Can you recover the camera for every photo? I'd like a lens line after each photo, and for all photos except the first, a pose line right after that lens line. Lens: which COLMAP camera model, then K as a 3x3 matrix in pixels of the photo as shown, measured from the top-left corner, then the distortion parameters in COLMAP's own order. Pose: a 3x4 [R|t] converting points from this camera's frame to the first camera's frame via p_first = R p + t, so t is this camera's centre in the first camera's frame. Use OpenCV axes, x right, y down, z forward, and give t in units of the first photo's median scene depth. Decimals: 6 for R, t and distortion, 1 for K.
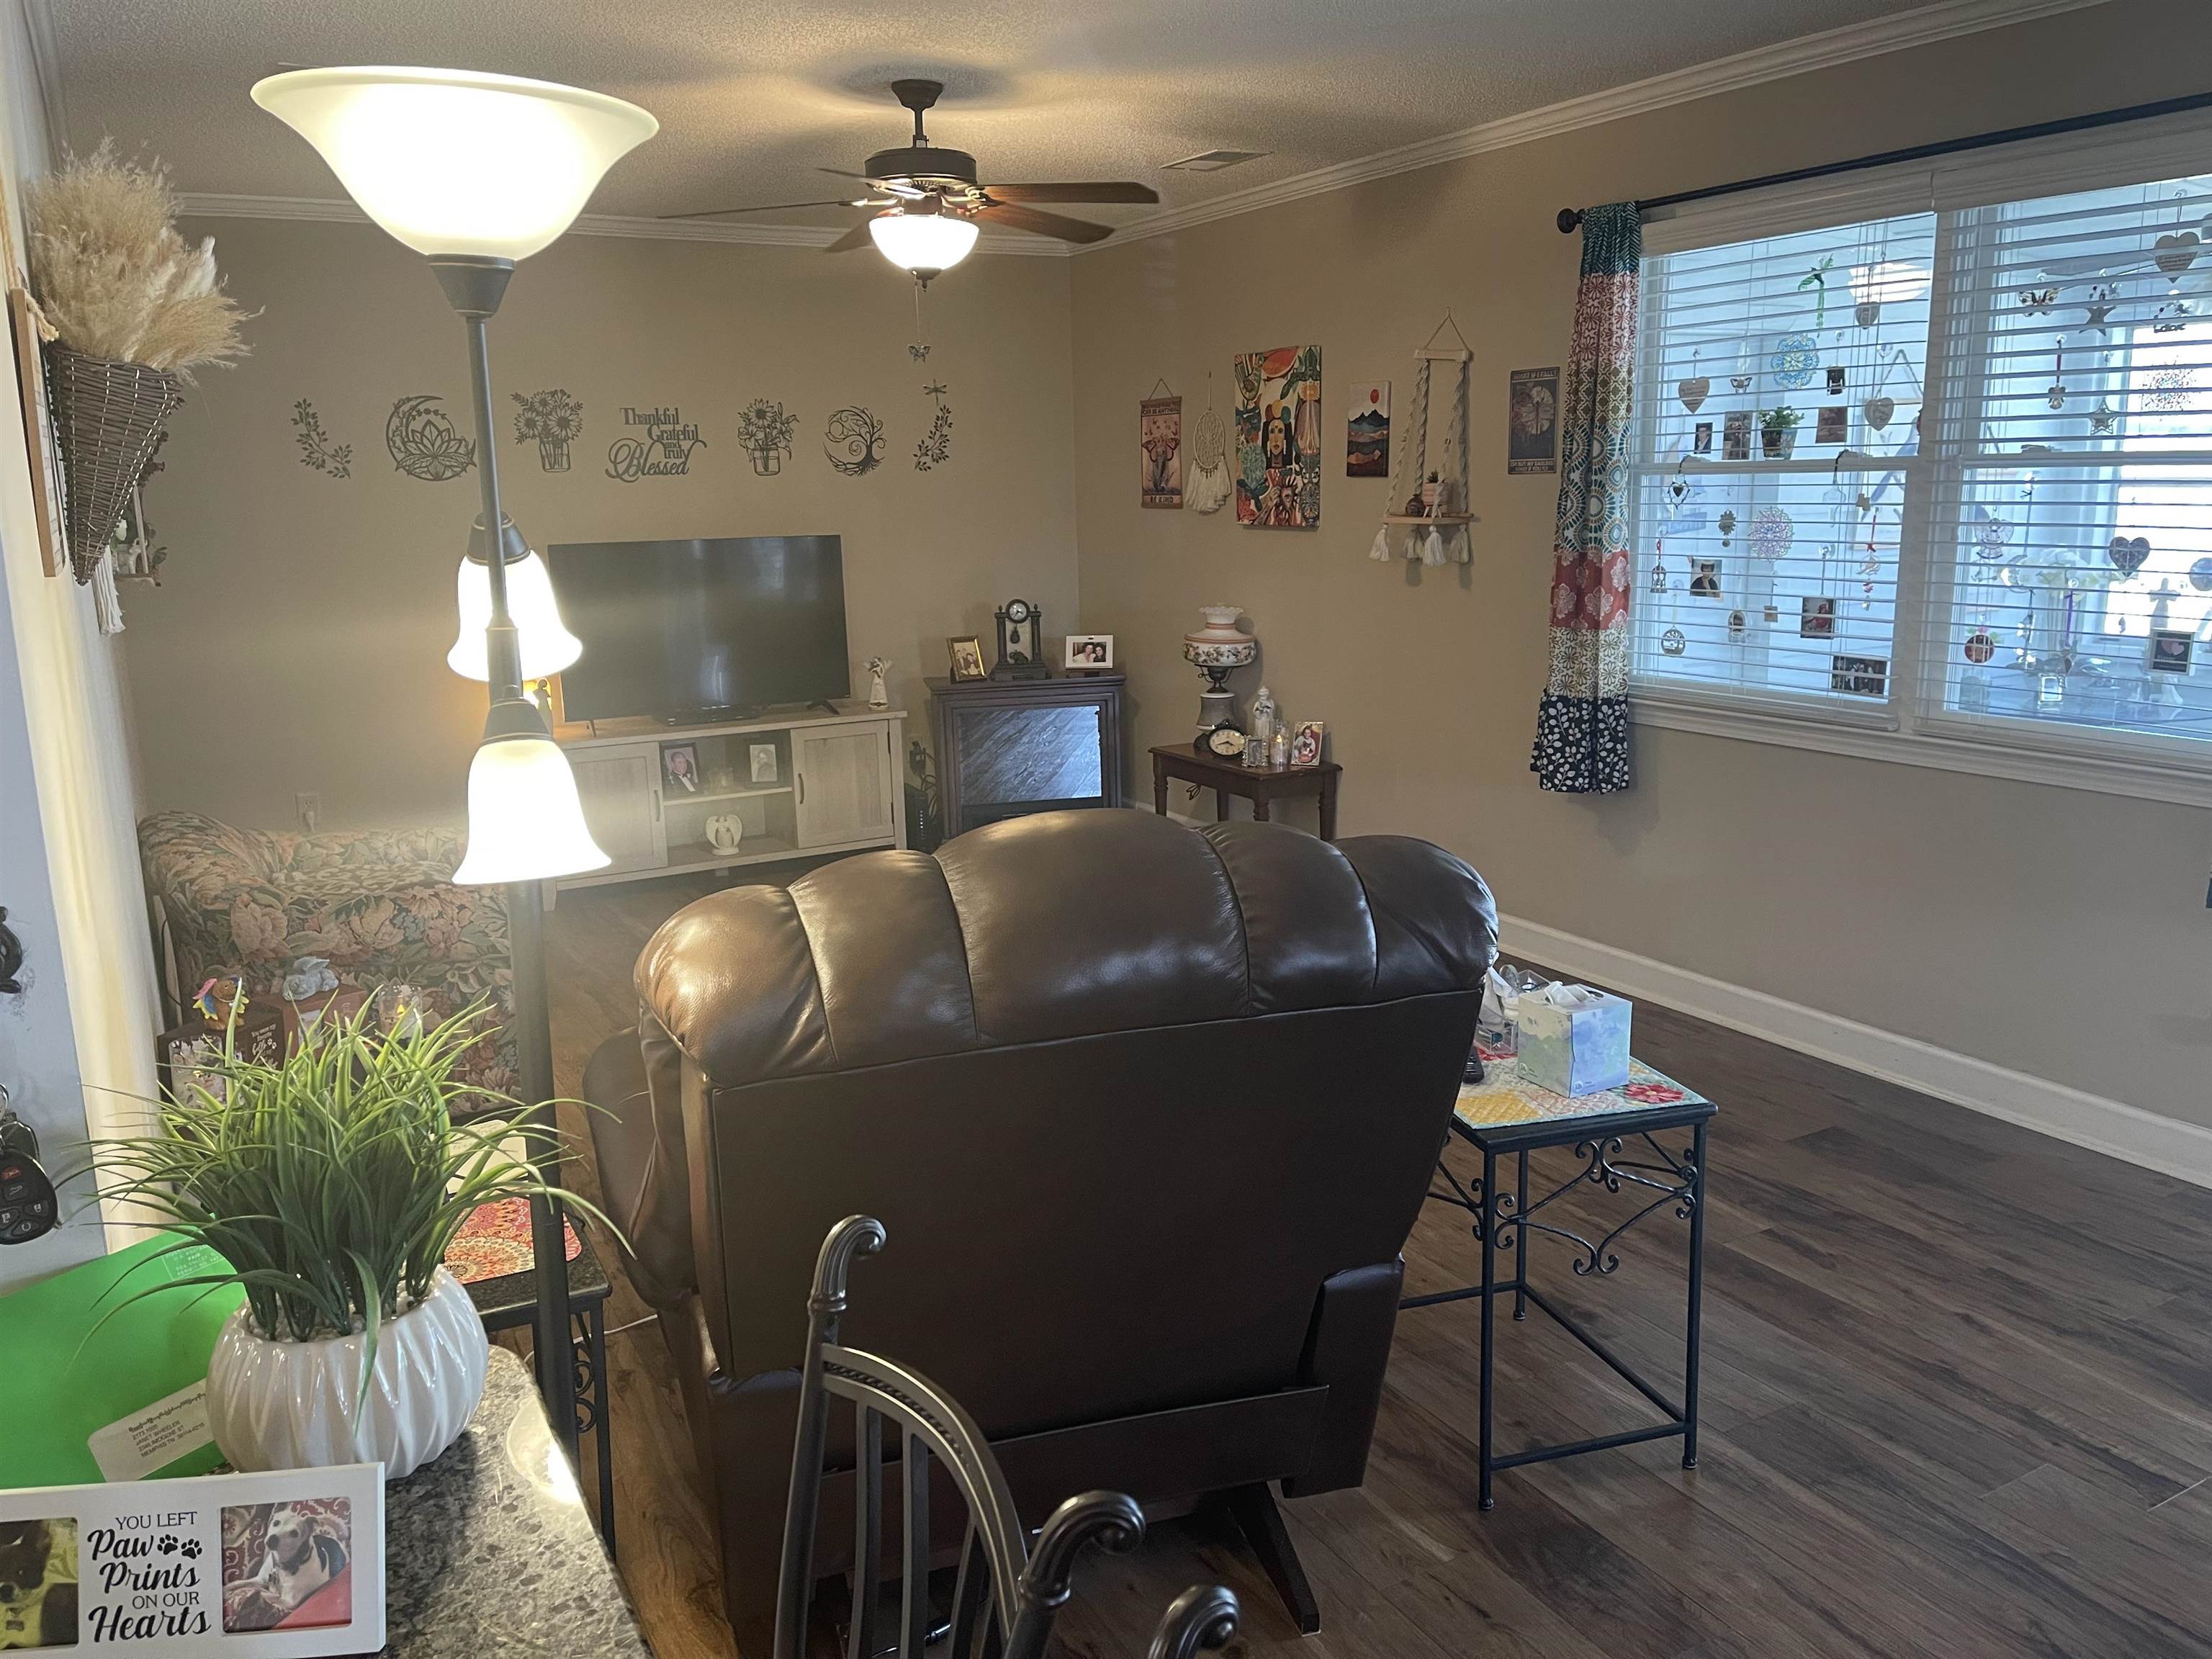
lens RADIAL K [[1684.0, 0, 1099.0], [0, 1684.0, 841.8], [0, 0, 1]] dist [0.073108, -0.097743]
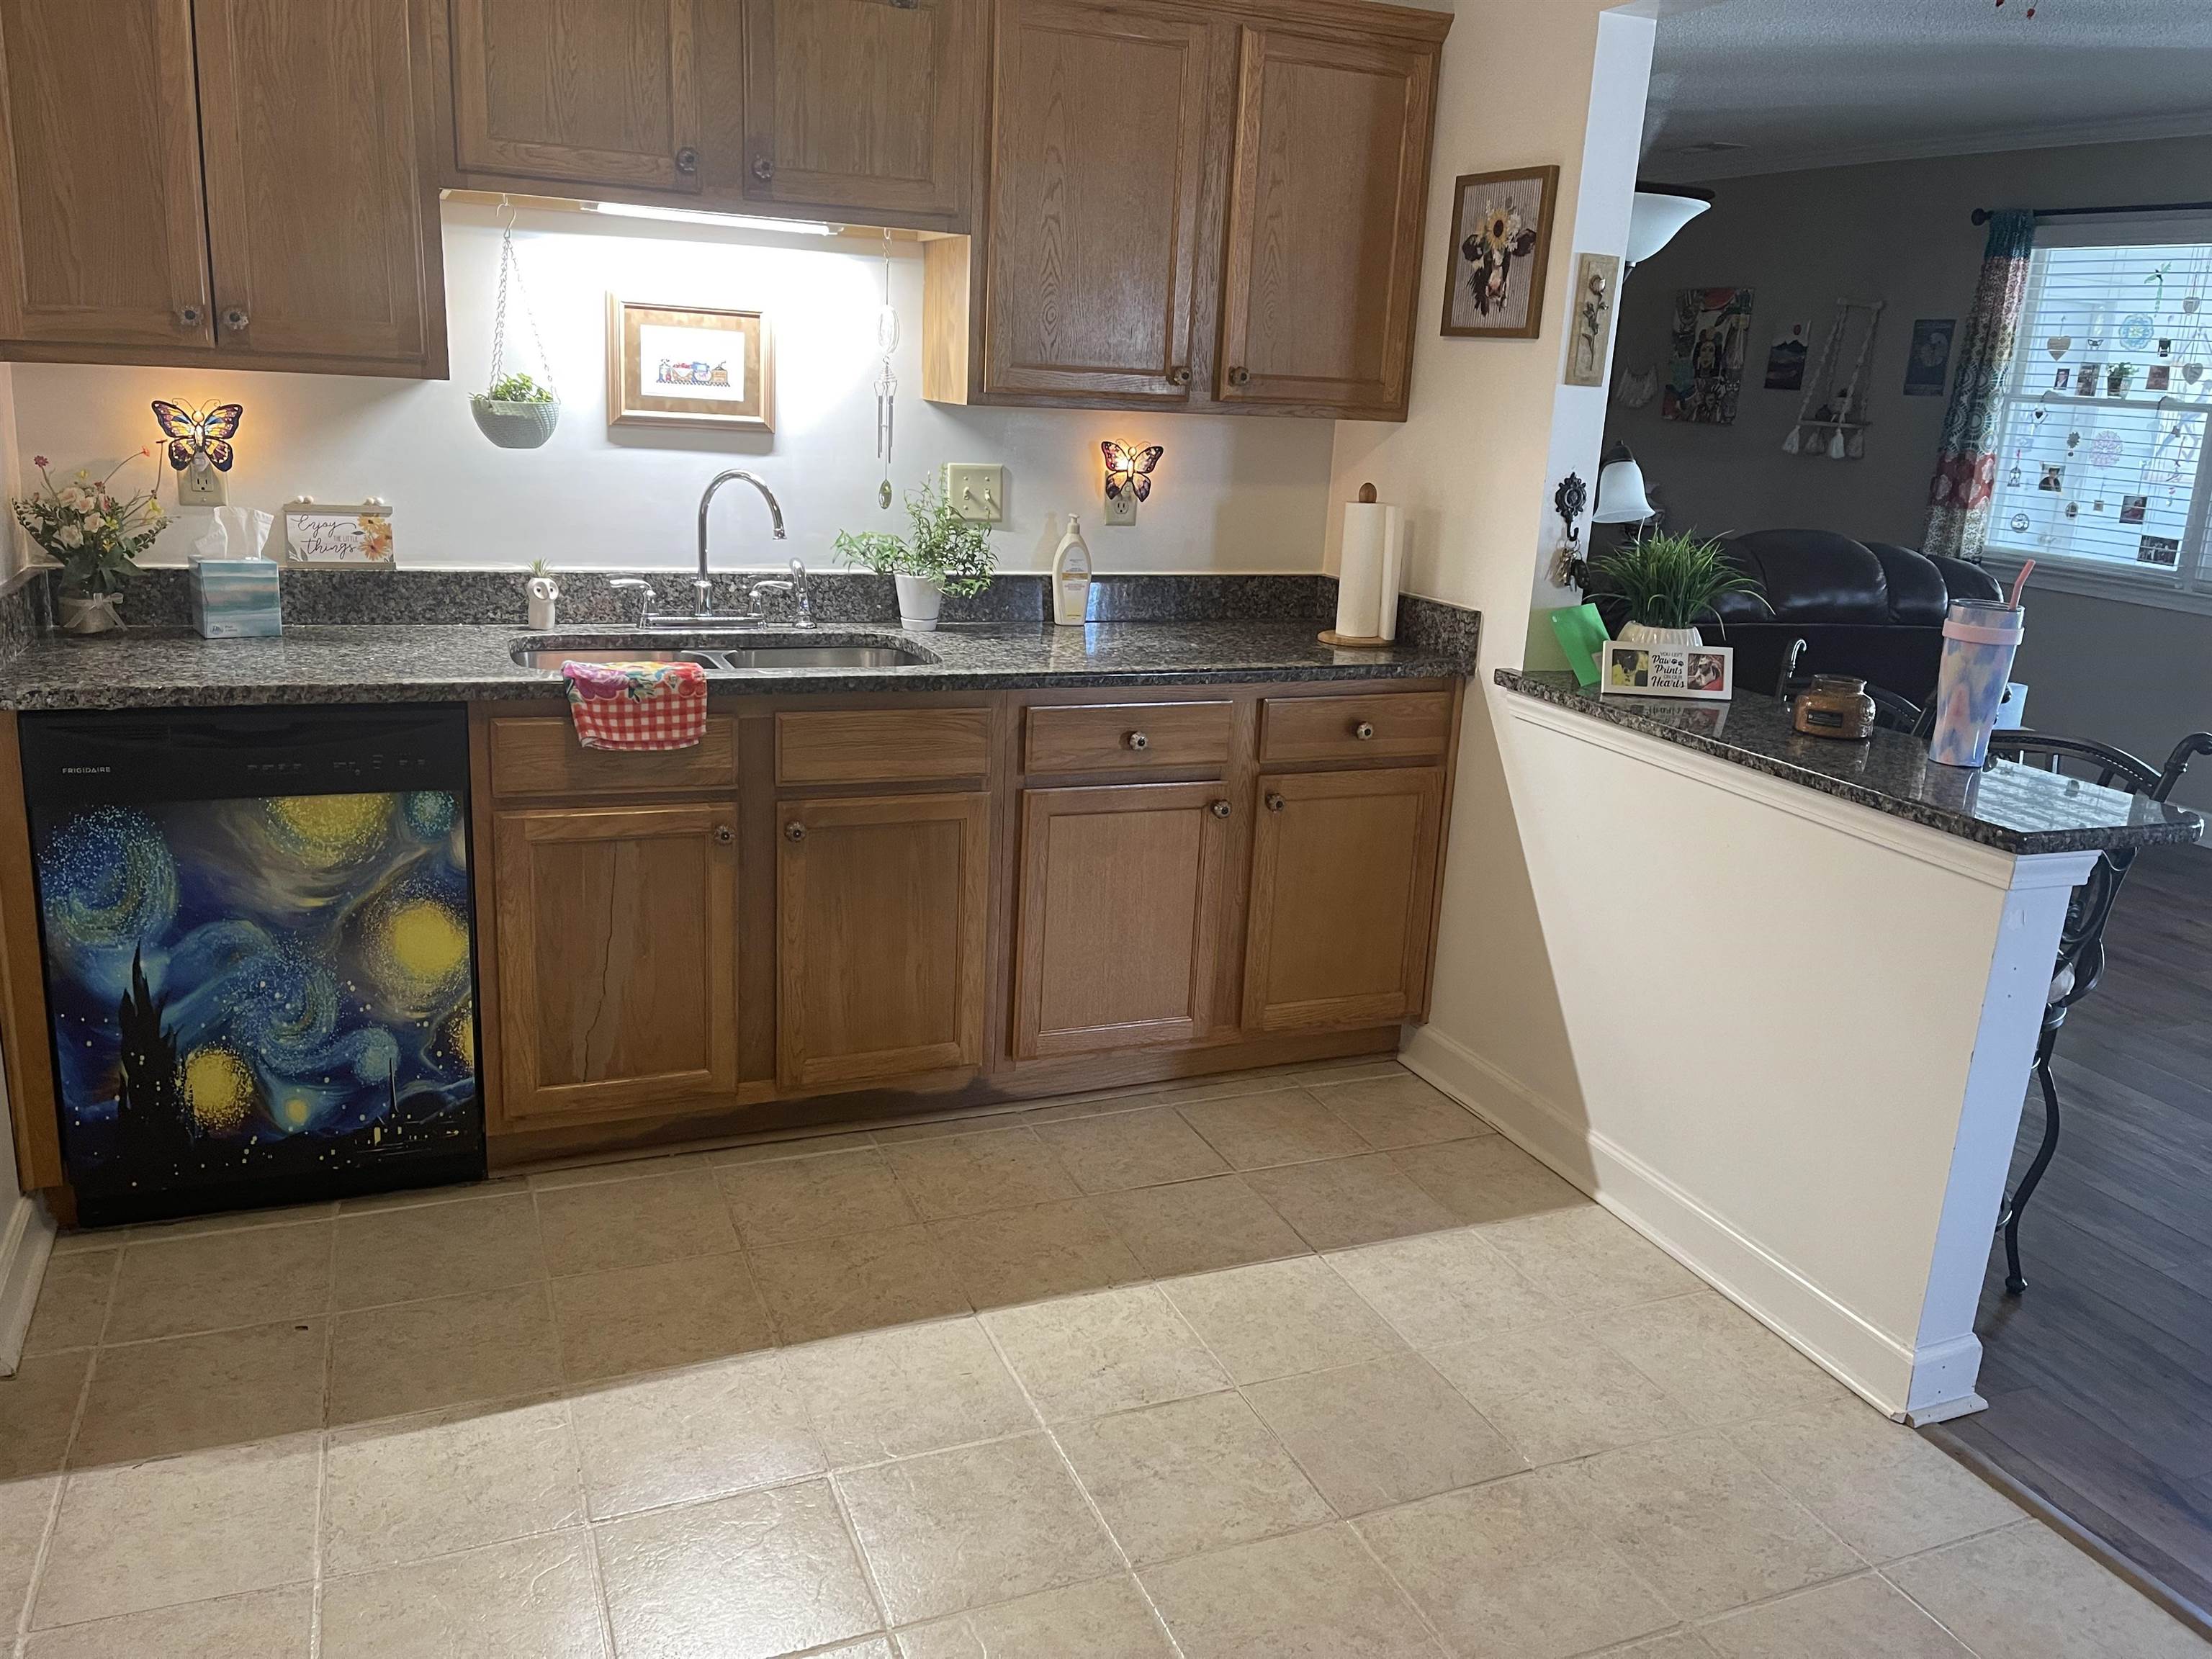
lens RADIAL K [[1684.0, 0, 1105.5], [0, 1684.0, 813.9], [0, 0, 1]] dist [0.073108, -0.097743]
pose [[0.990678, 0.101127, -0.091269, -0.265293], [-0.097141, 0.994155, 0.047119, 0.132201], [0.095500, -0.037813, 0.994711, -0.501550]]
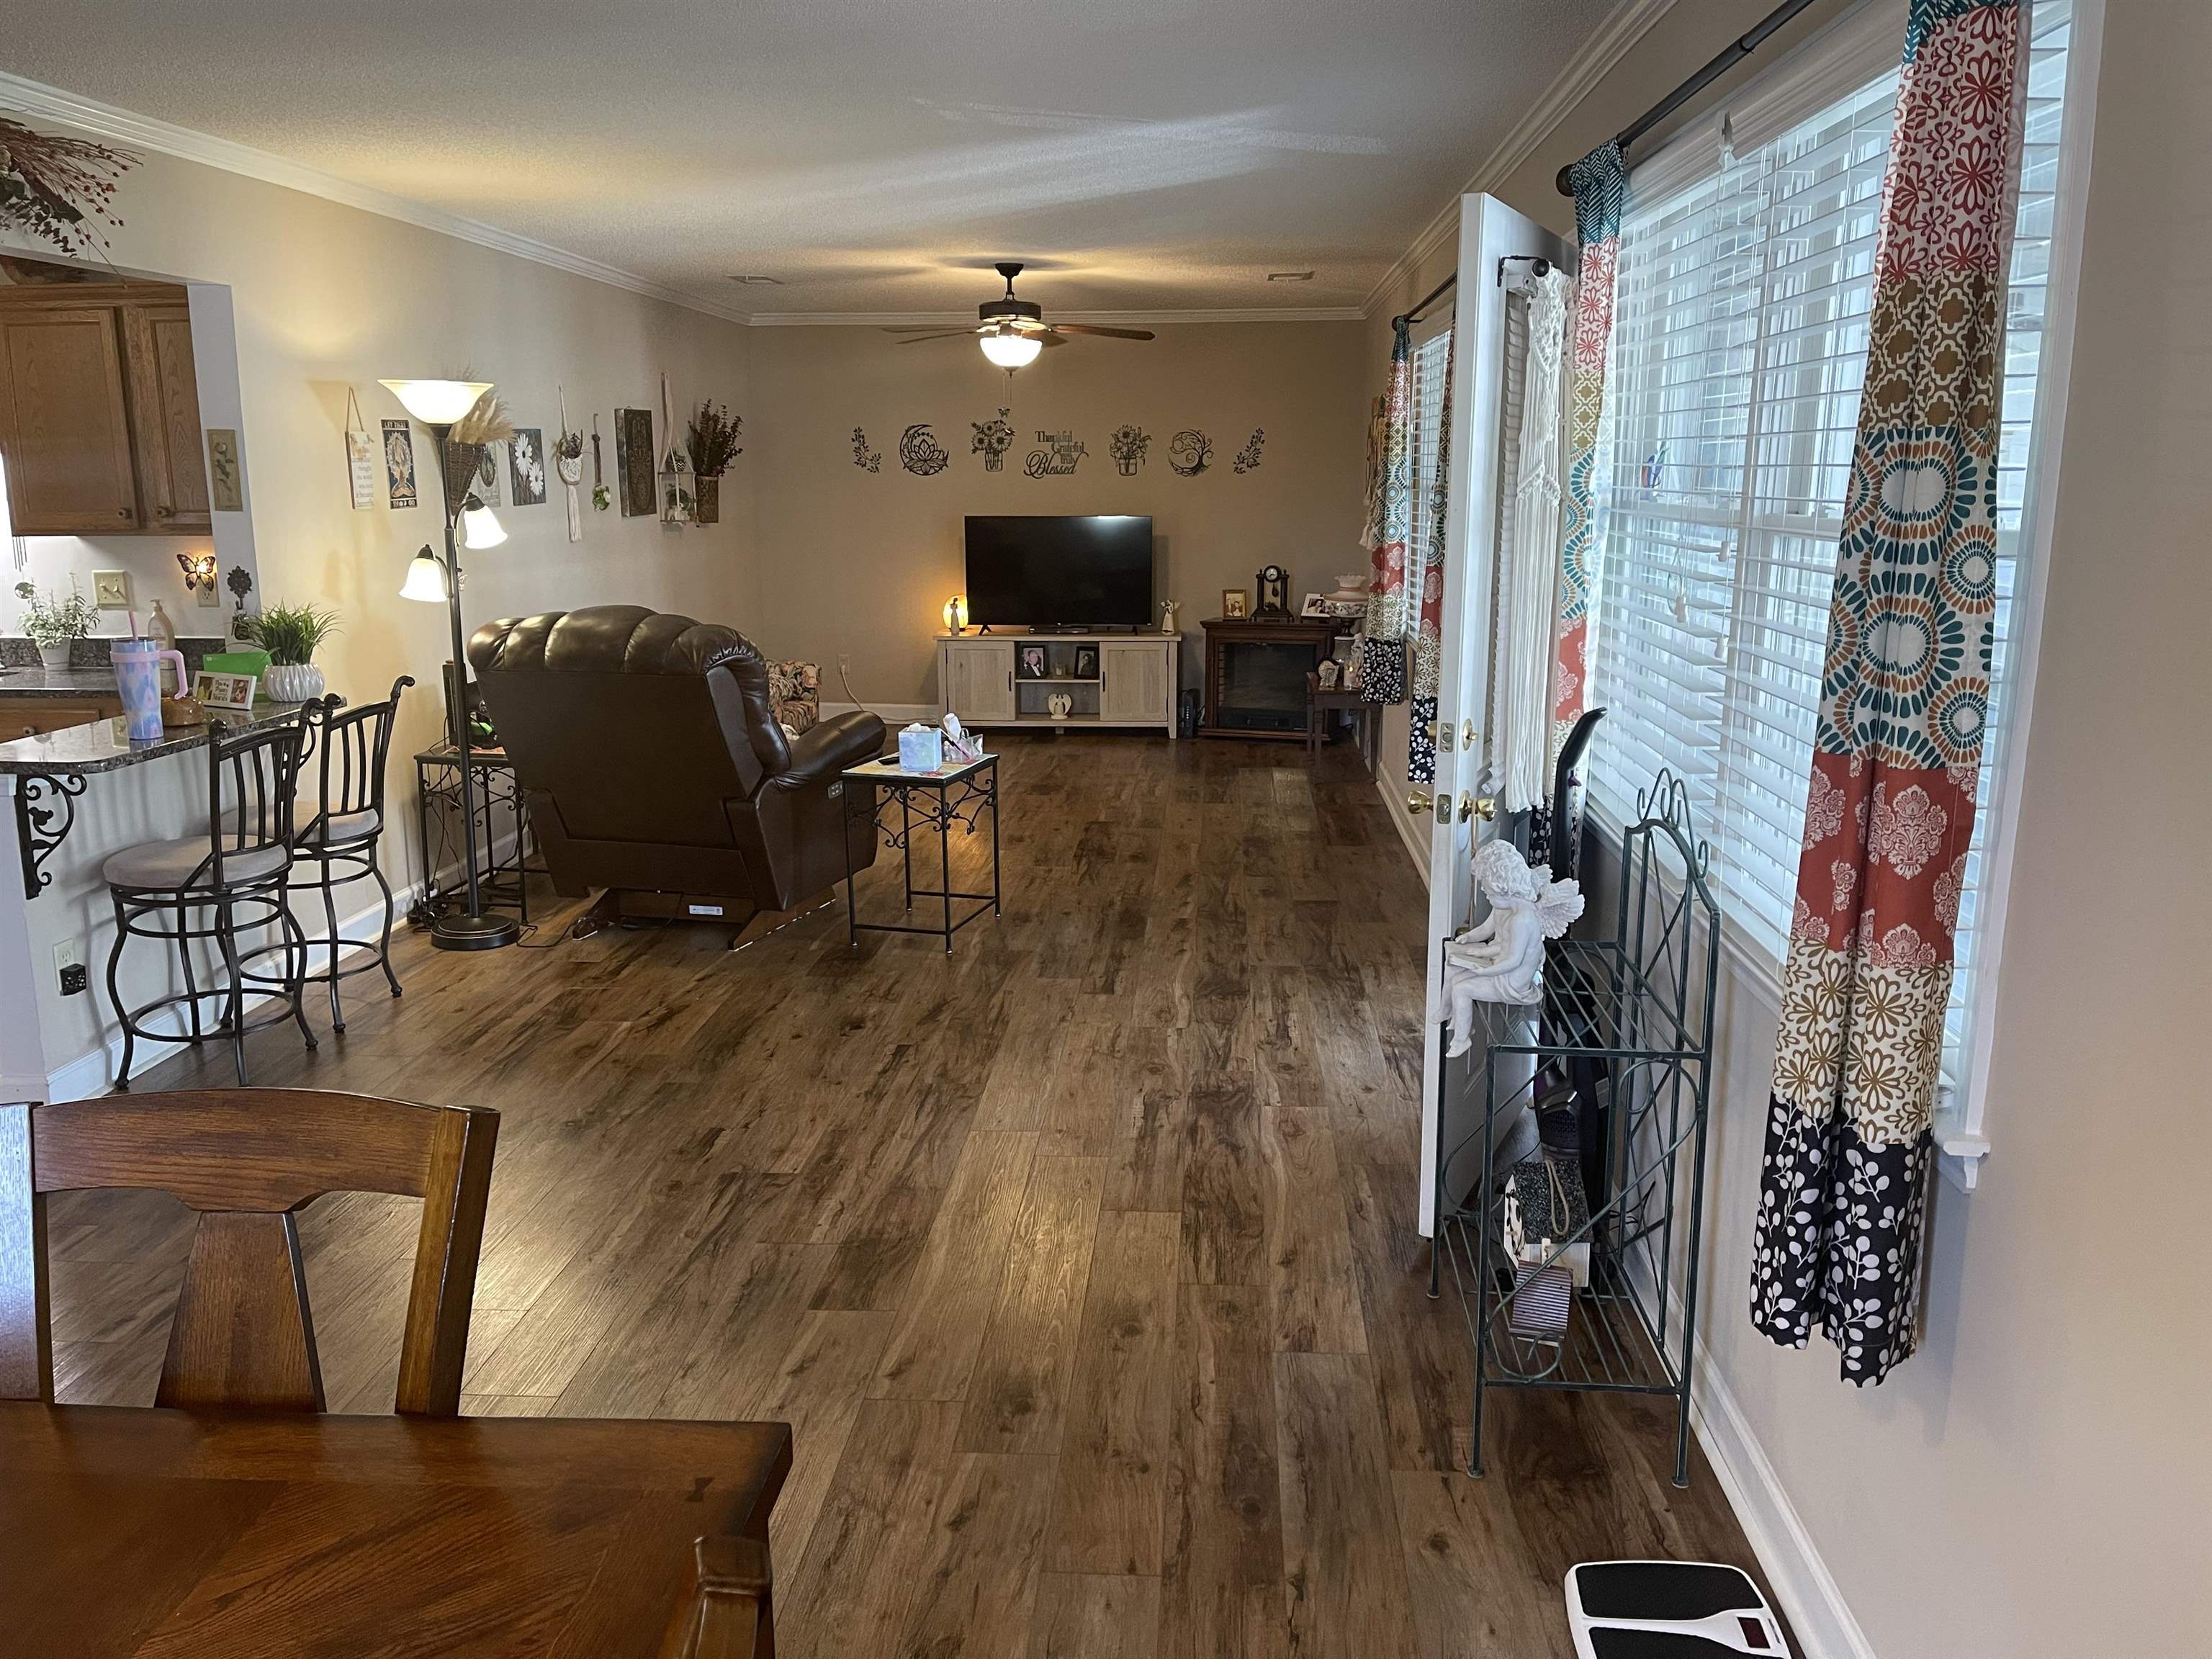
lens RADIAL K [[1684.0, 0, 1104.6], [0, 1684.0, 831.3], [0, 0, 1]] dist [0.073108, -0.097743]
pose [[0.837916, 0.135065, -0.528823, 0.923062], [-0.132855, 0.990228, 0.042402, 0.054340], [0.529382, 0.034727, 0.847672, -0.408746]]
